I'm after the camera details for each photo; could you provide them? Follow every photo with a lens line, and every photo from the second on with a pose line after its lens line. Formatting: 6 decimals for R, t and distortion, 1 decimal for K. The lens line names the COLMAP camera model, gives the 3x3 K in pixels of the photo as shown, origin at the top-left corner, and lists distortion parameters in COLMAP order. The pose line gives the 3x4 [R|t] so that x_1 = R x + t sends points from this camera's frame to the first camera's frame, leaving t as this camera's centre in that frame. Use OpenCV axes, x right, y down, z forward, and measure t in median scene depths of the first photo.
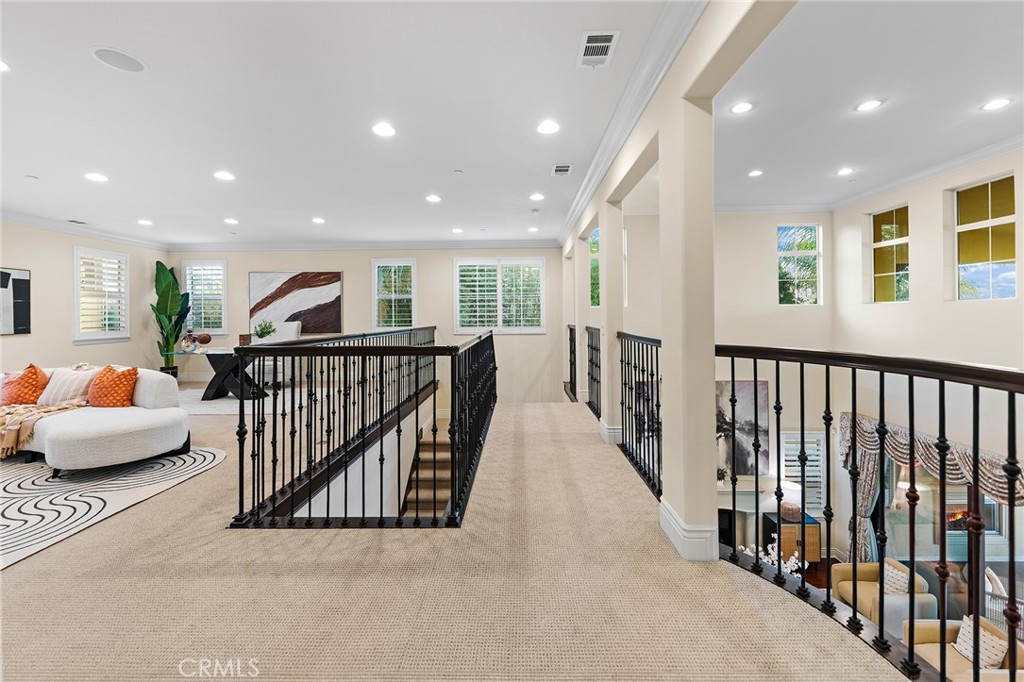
lens RADIAL K [[395.5, 0, 515.6], [0, 395.5, 317.2], [0, 0, 1]] dist [-0.019863, -0.000353]
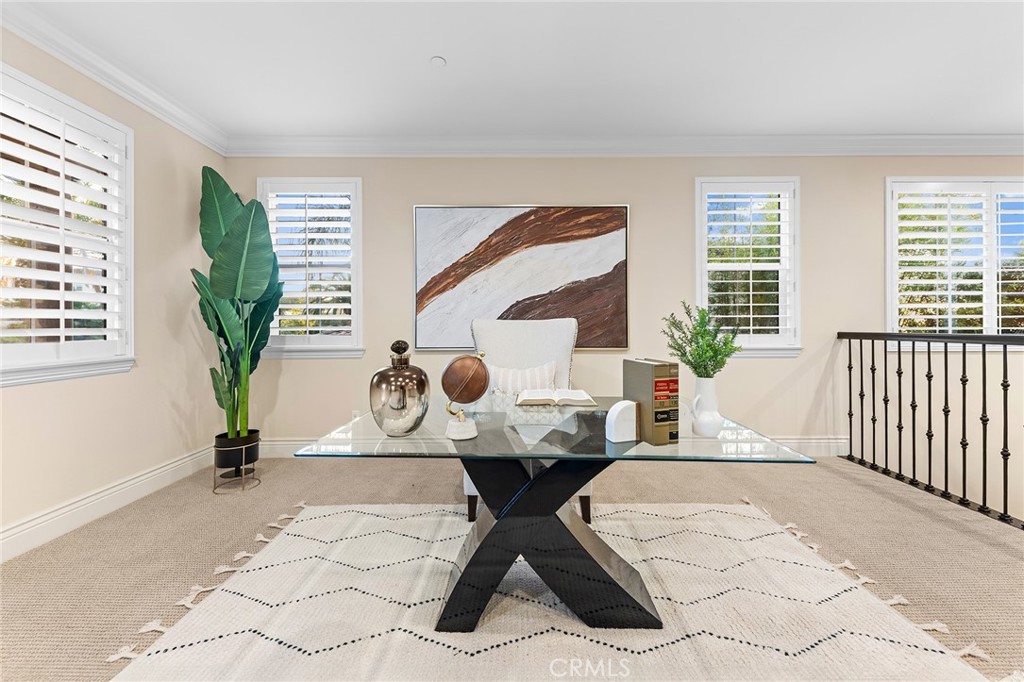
lens RADIAL K [[379.3, 0, 499.5], [0, 379.3, 323.6], [0, 0, 1]] dist [0.009956, -0.000131]
pose [[0.999951, 0.003885, -0.009142, -0.778316], [-0.003911, 0.999988, -0.002798, 0.022298], [0.009131, 0.002833, 0.999954, 0.771949]]
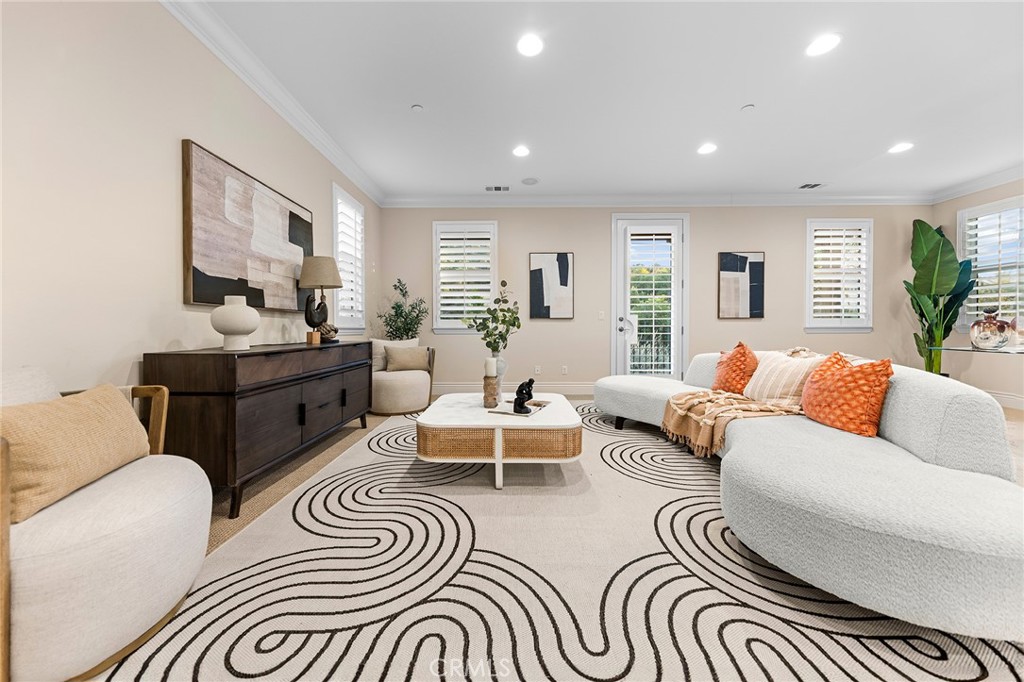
lens RADIAL K [[361.0, 0, 516.5], [0, 361.0, 327.8], [0, 0, 1]] dist [0.007635, -0.000189]
pose [[0.016706, 0.012631, -0.999781, -0.348699], [-0.002363, 0.999918, 0.012593, 0.055092], [0.999858, 0.002152, 0.016734, 0.344794]]
